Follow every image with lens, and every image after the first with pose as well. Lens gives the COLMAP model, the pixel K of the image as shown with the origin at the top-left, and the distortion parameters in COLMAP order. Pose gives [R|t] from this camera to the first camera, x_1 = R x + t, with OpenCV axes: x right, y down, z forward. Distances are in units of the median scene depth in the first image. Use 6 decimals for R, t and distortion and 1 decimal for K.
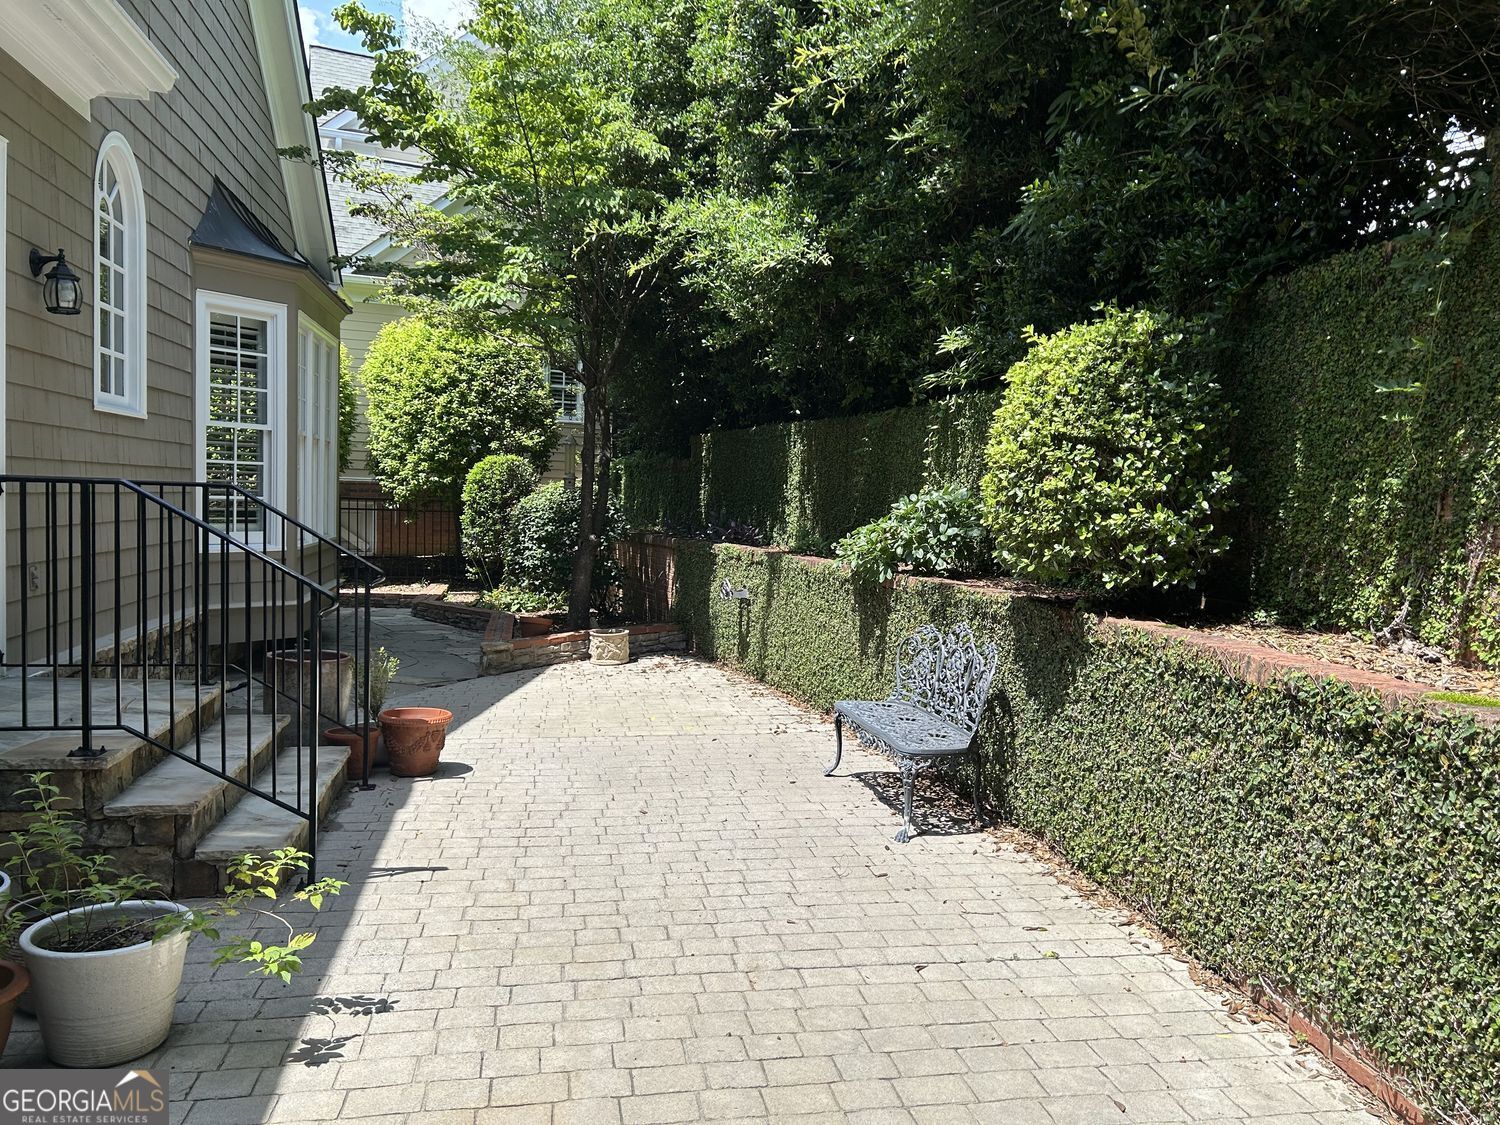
lens RADIAL K [[1132.5, 0, 750.6], [0, 1132.5, 559.1], [0, 0, 1]] dist [0.020258, -0.010644]
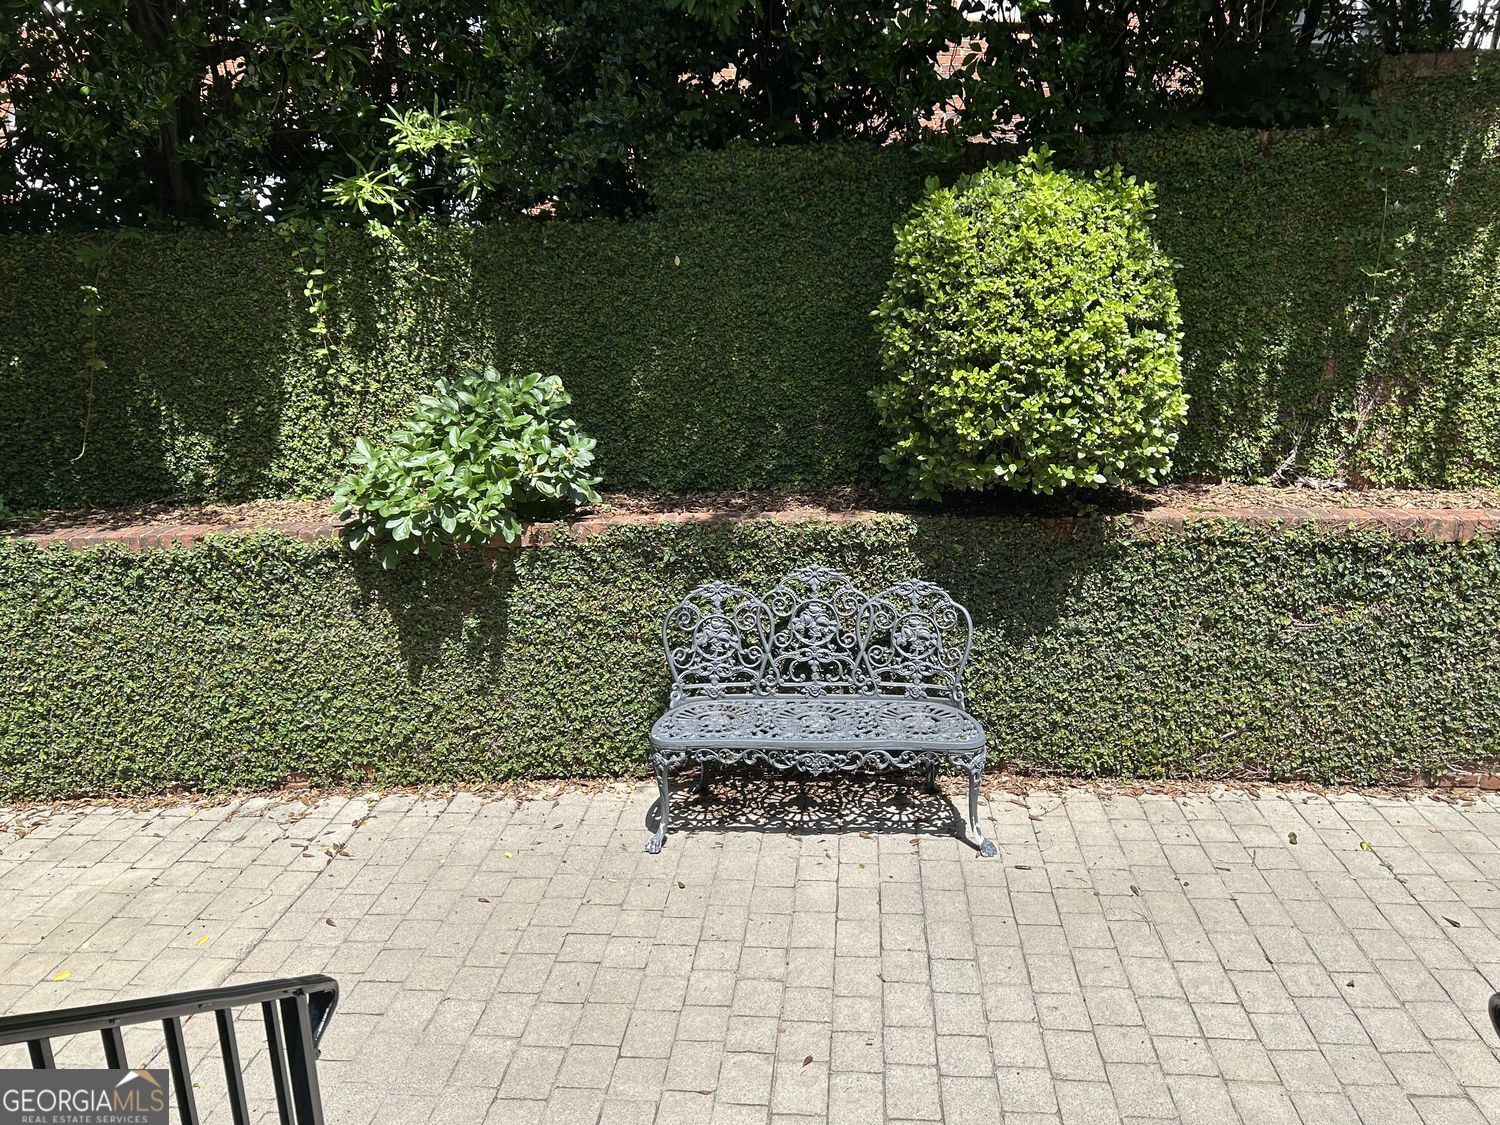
lens RADIAL K [[1132.5, 0, 754.4], [0, 1132.5, 568.2], [0, 0, 1]] dist [0.020258, -0.010644]
pose [[0.274933, -0.272664, 0.921990, -0.740432], [0.085869, 0.962076, 0.258913, -0.201086], [-0.957621, 0.007986, 0.287920, 1.178395]]
